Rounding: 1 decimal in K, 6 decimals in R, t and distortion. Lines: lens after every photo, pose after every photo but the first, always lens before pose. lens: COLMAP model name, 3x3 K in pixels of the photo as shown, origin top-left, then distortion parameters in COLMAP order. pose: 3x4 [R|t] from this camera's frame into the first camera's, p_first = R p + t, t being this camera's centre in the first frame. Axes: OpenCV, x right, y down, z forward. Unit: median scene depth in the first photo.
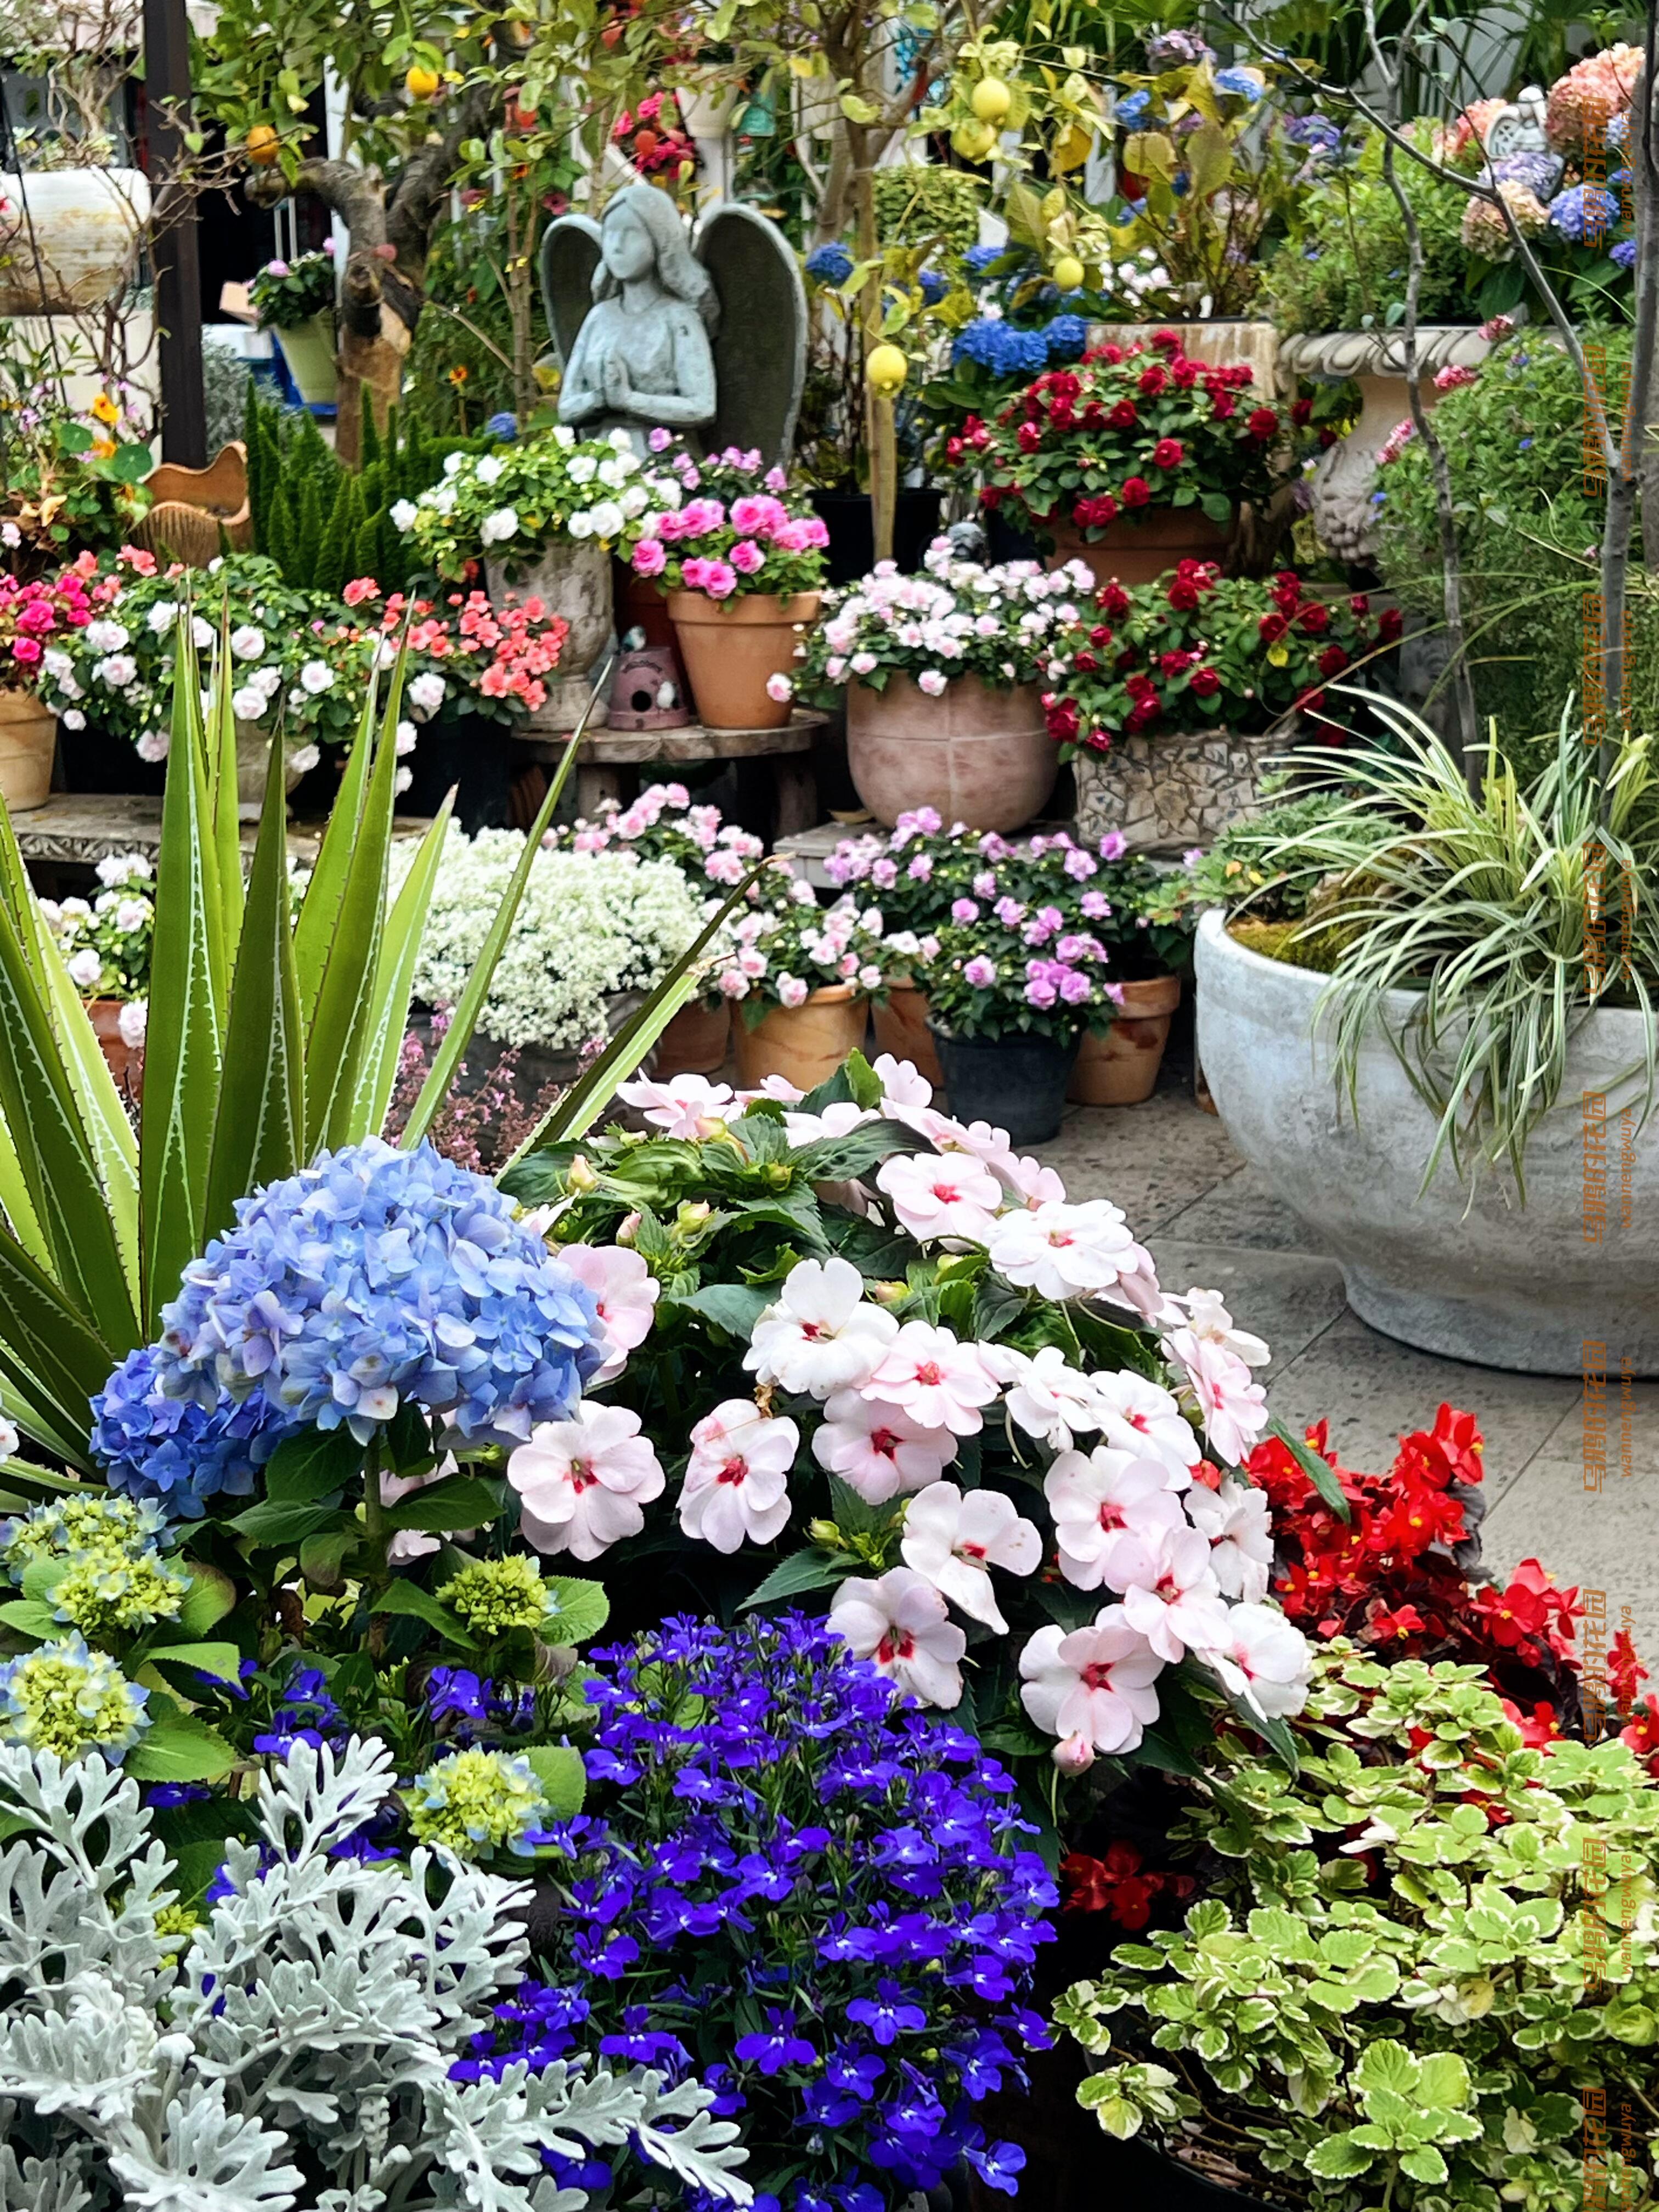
lens RADIAL K [[3511.3, 0, 829.5], [0, 3511.3, 1106.0], [0, 0, 1]] dist [0.332830, -1.514909]
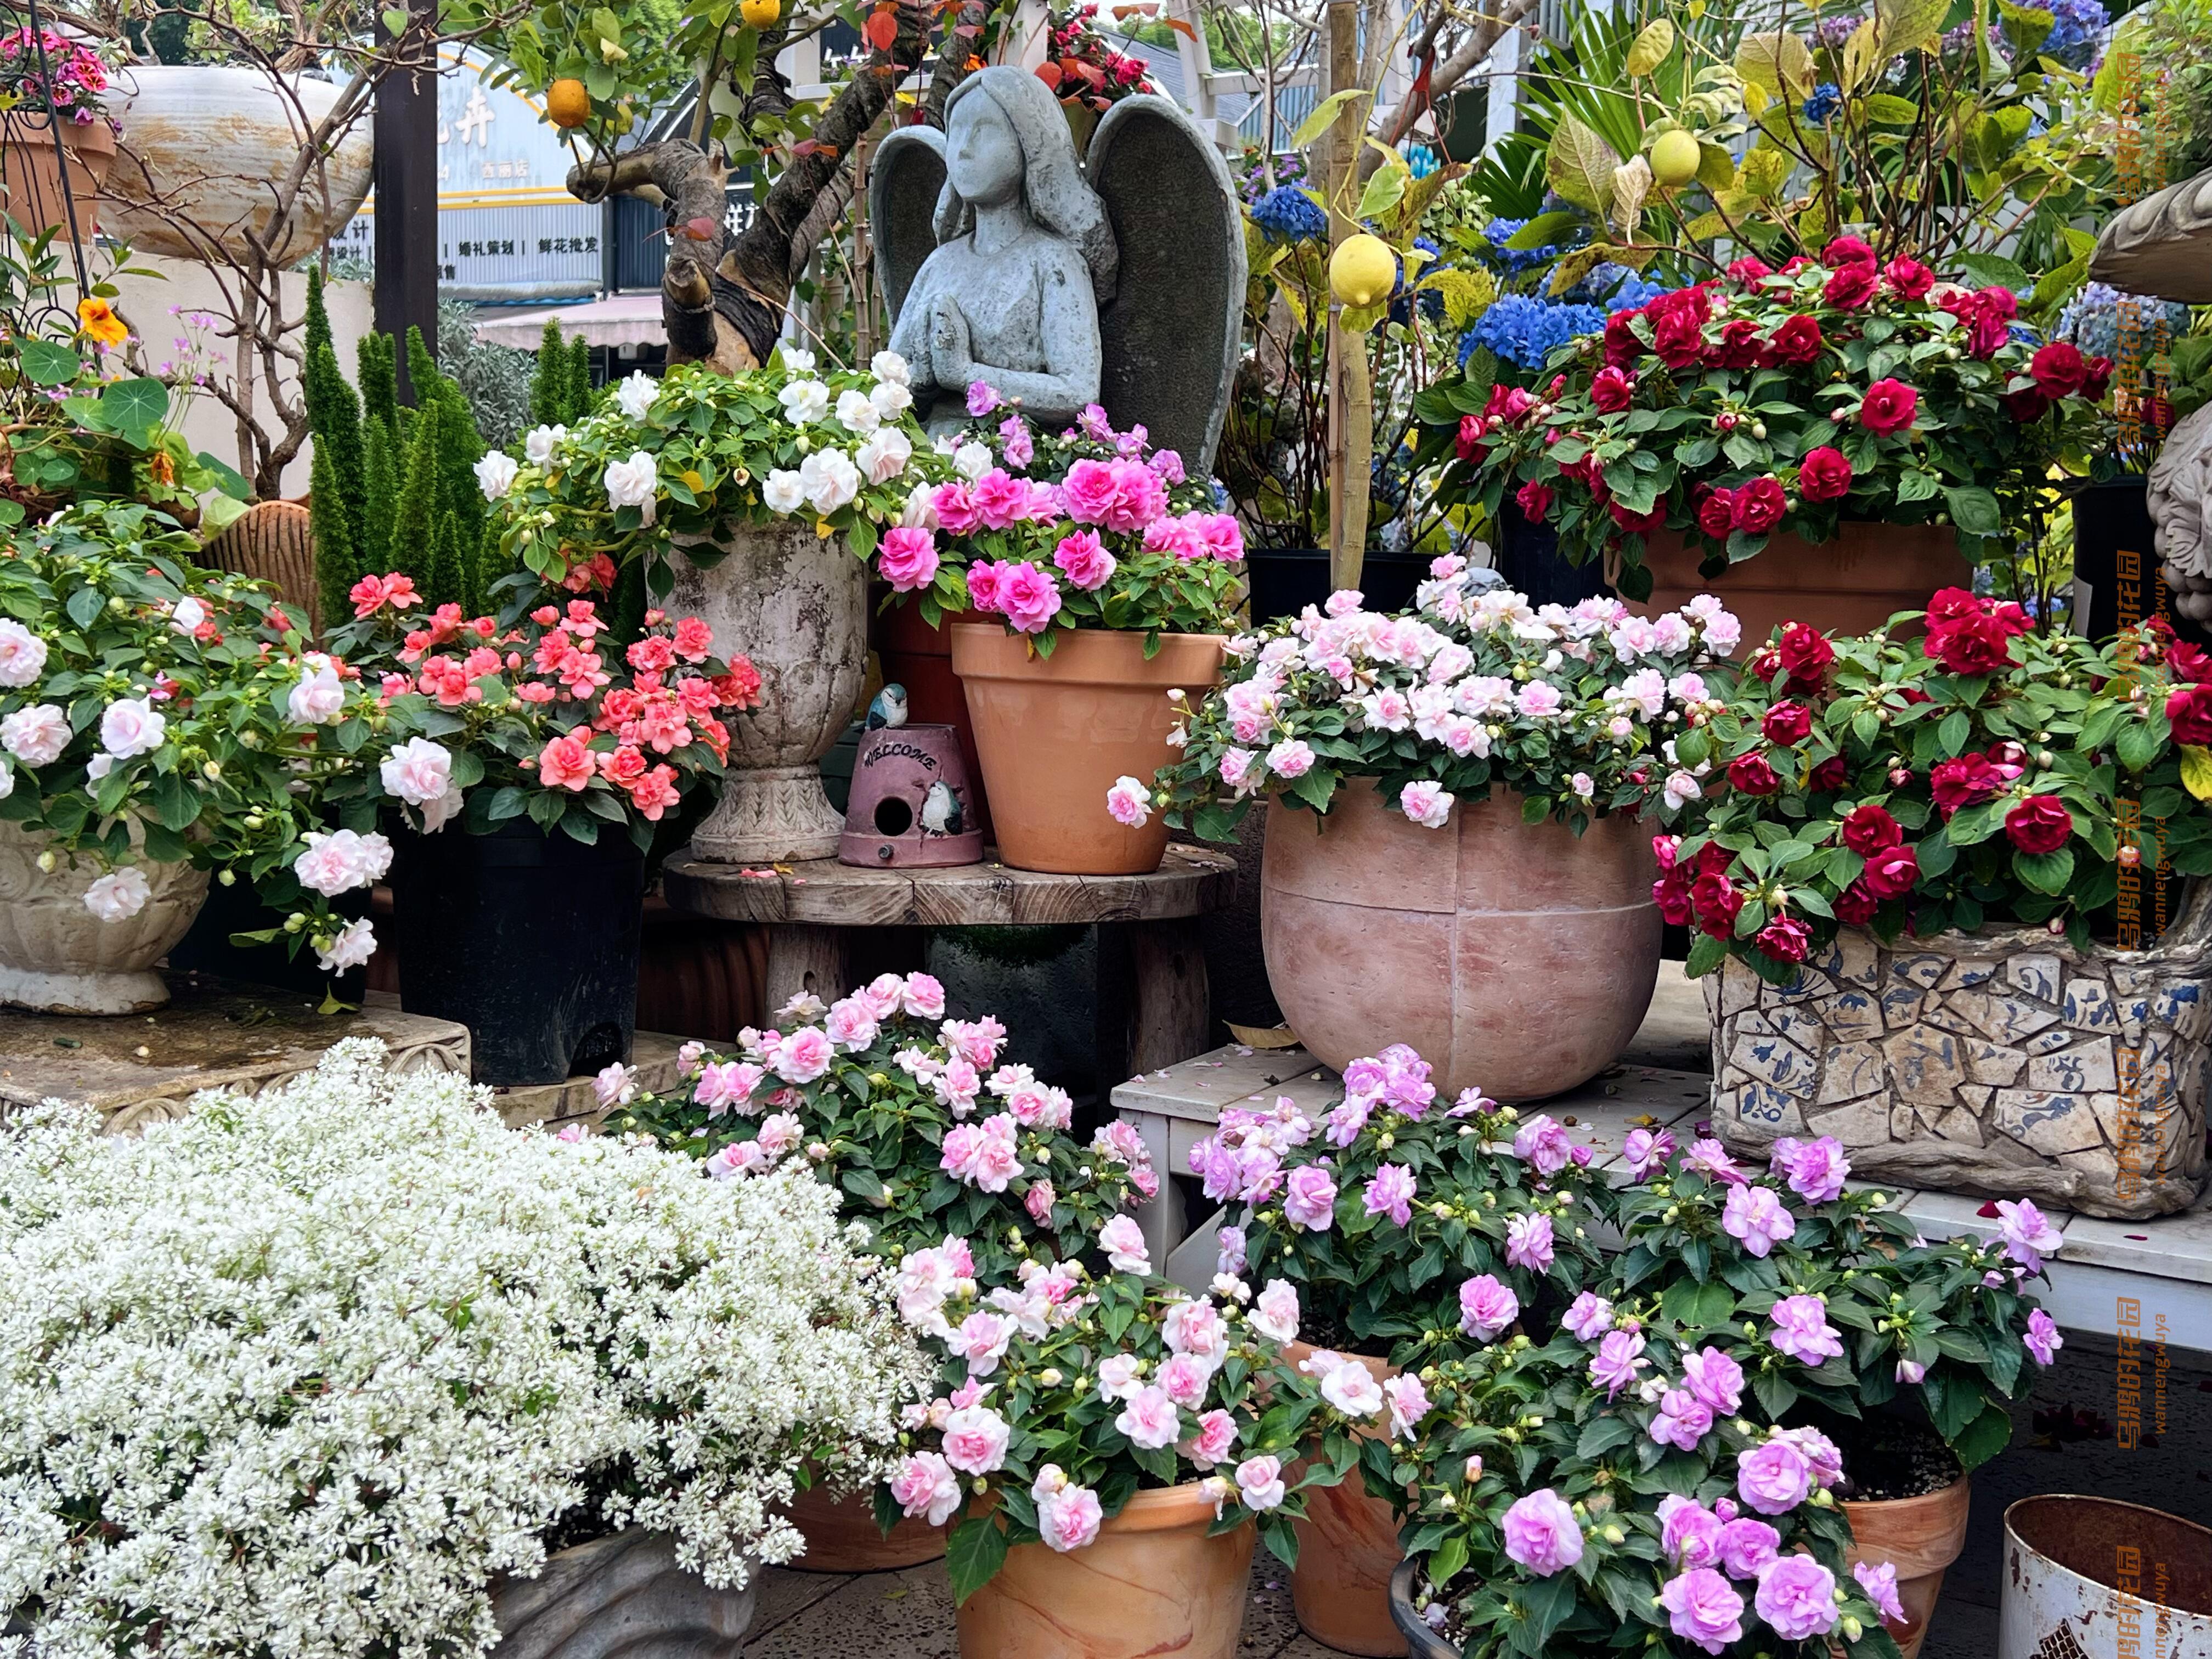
lens RADIAL K [[2425.4, 0, 1101.2], [0, 2425.4, 858.9], [0, 0, 1]] dist [0.222101, -0.614677]
pose [[0.995182, 0.048766, -0.085052, 0.012805], [-0.058073, 0.992163, -0.110631, -0.070308], [0.078990, 0.115038, 0.990216, 0.647945]]
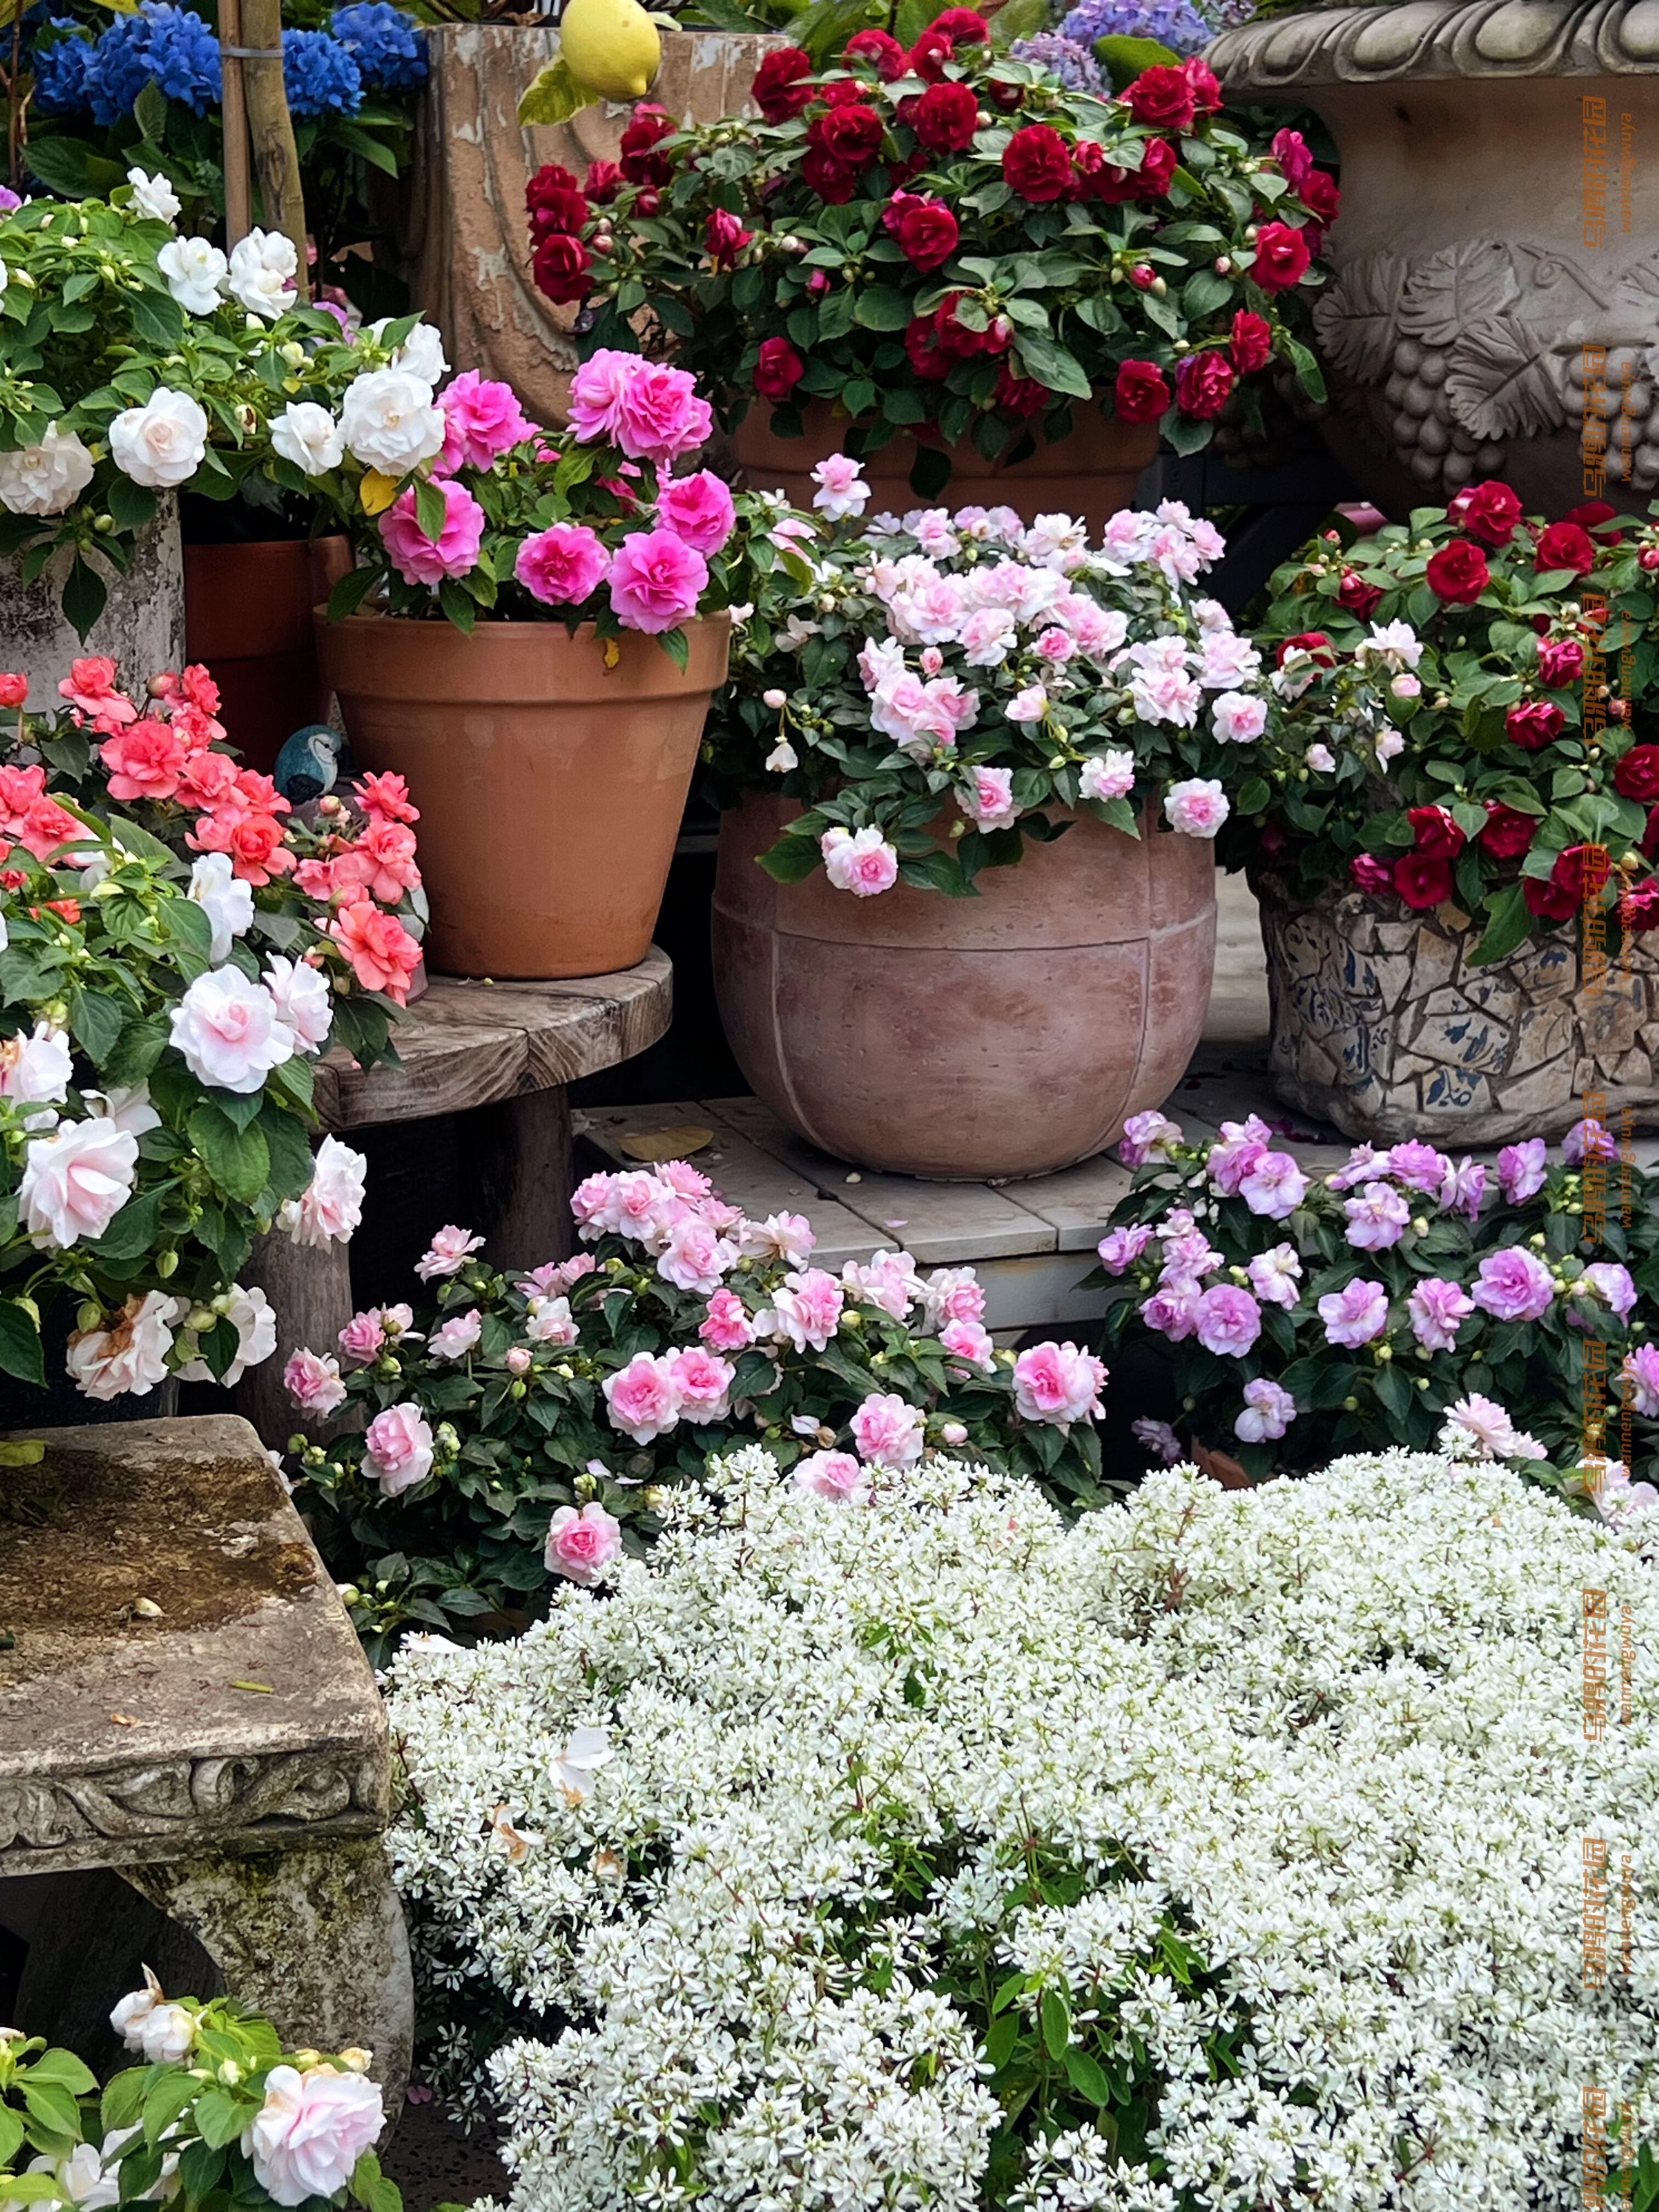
lens RADIAL K [[3347.4, 0, 829.5], [0, 3347.4, 1106.0], [0, 0, 1]] dist [0.197267, -0.653362]
pose [[0.695458, -0.158979, 0.700760, -0.269637], [0.148828, 0.985940, 0.075976, -0.120827], [-0.702986, 0.051455, 0.709340, 0.756399]]
